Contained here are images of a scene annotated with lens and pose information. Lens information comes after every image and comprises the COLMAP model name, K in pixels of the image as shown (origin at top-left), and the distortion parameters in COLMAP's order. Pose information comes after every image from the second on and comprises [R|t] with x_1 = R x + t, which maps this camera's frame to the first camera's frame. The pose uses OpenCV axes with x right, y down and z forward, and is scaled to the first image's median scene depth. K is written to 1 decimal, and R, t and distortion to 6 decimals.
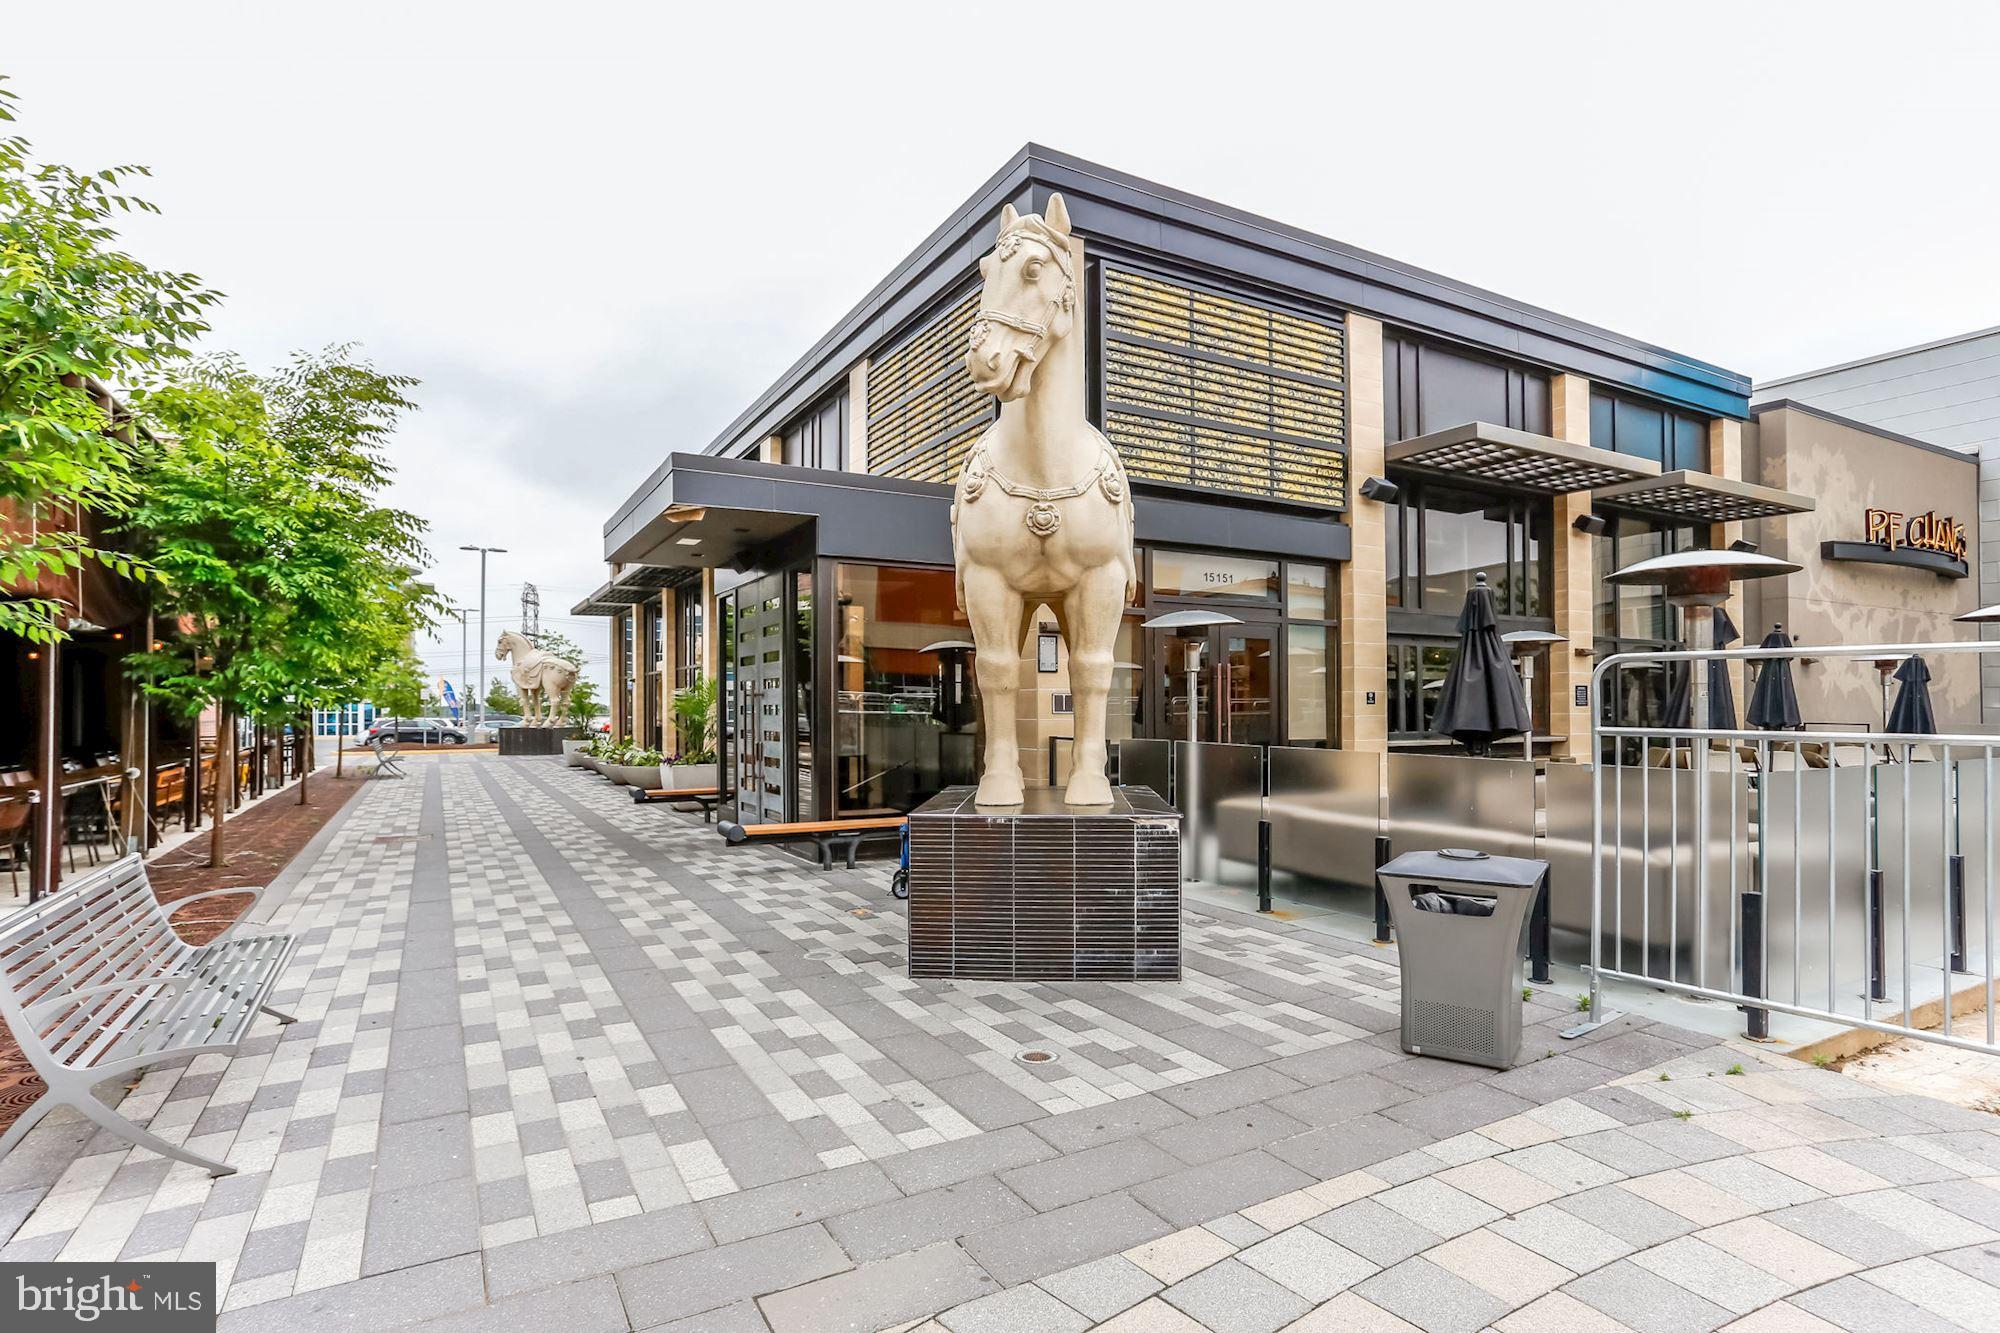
lens RADIAL K [[1012.3, 0, 1060.6], [0, 1012.3, 696.9], [0, 0, 1]] dist [-0.026715, 0.001742]
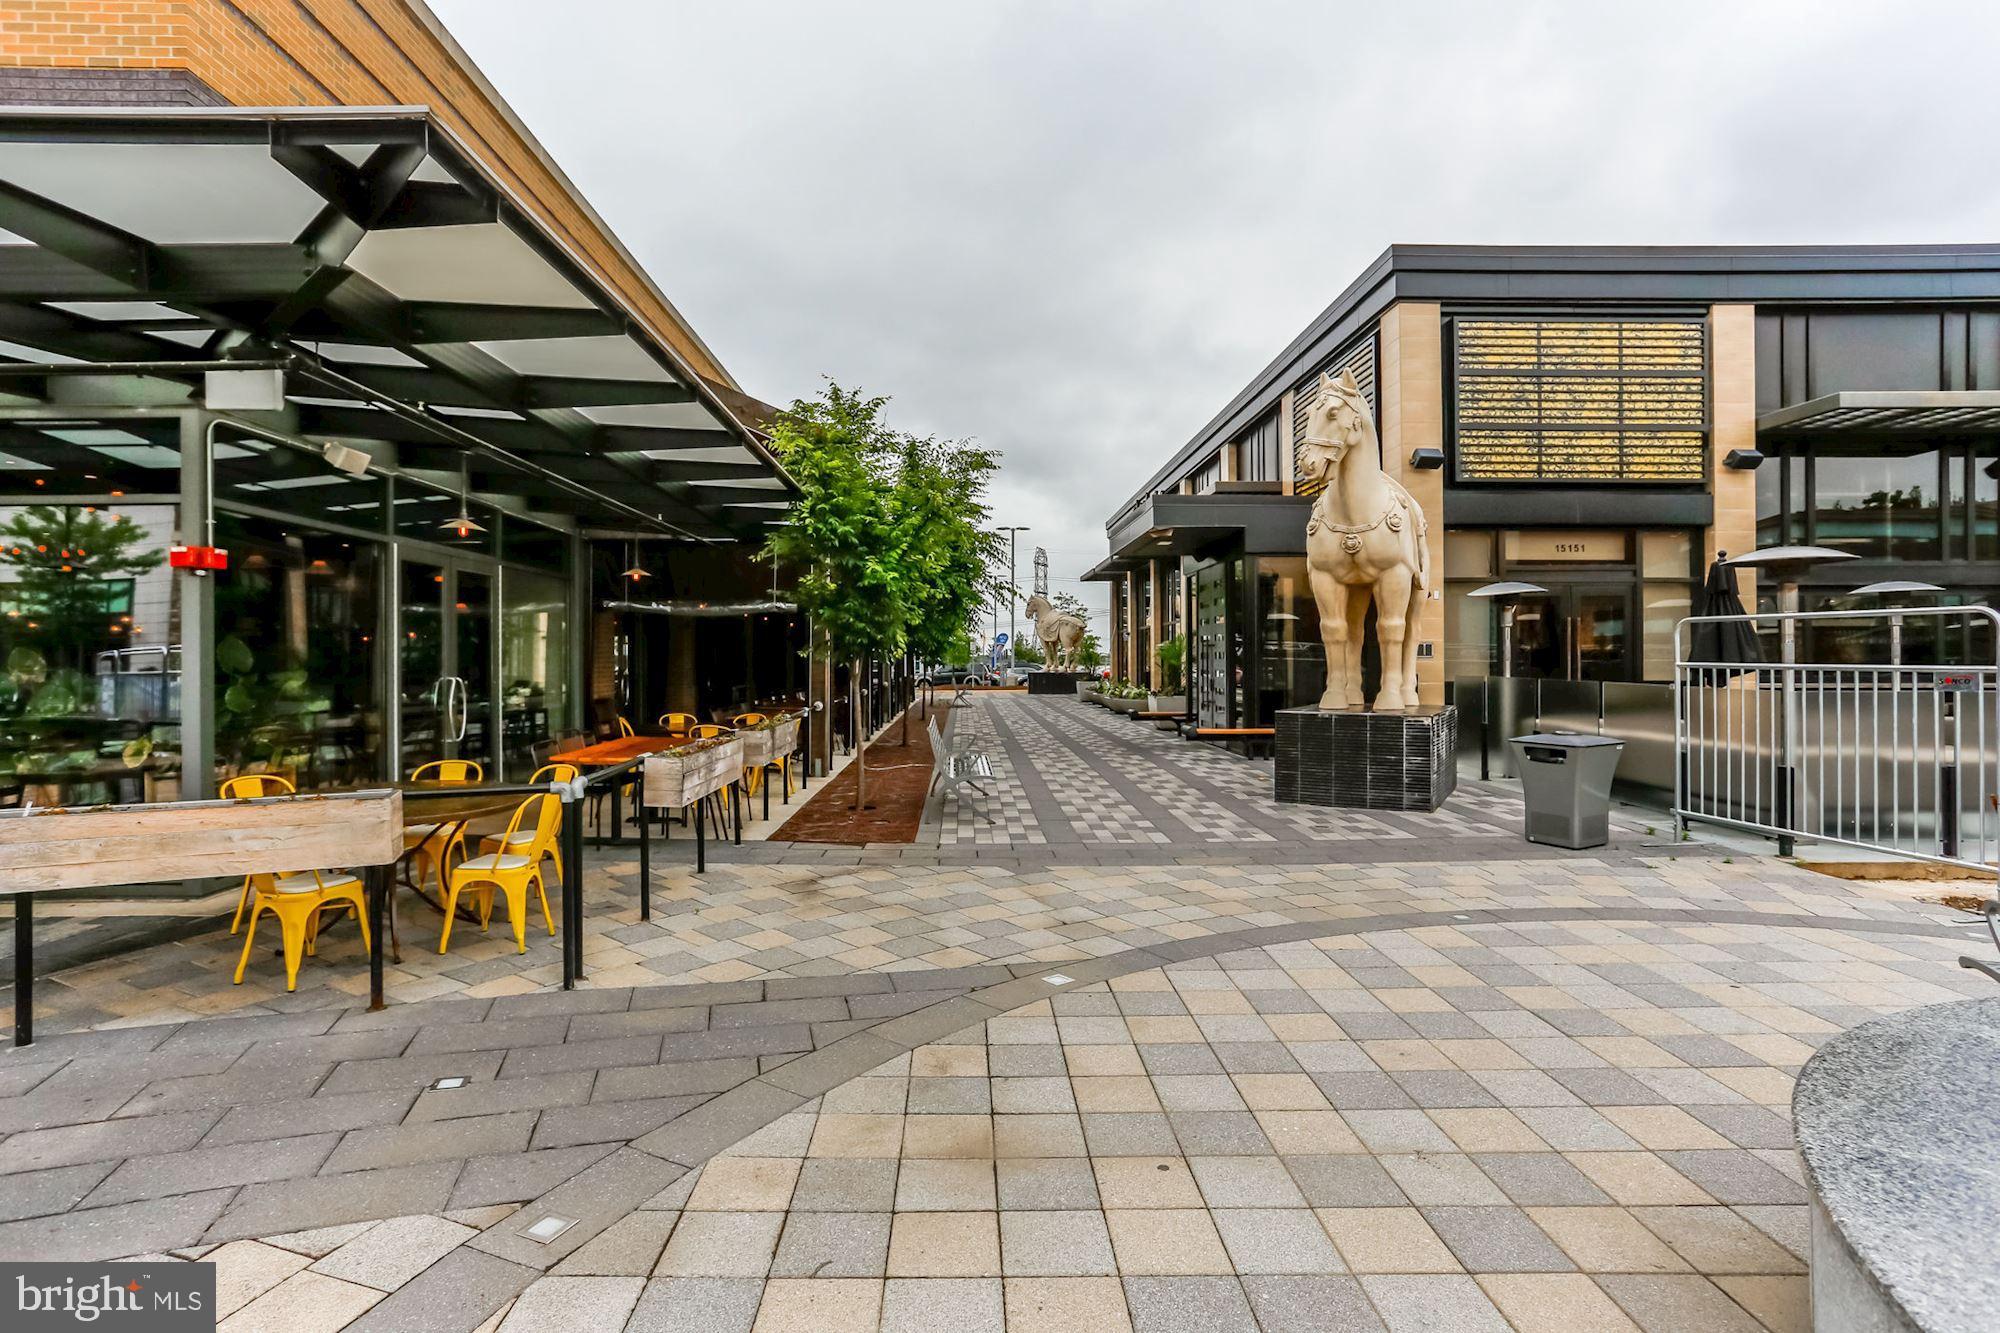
lens RADIAL K [[1012.3, 0, 997.3], [0, 1012.3, 658.0], [0, 0, 1]] dist [-0.026715, 0.001742]
pose [[0.863501, -0.000619, -0.504346, 0.170170], [0.006416, 0.999932, 0.009758, -0.000144], [0.504306, -0.011662, 0.863446, -0.413934]]
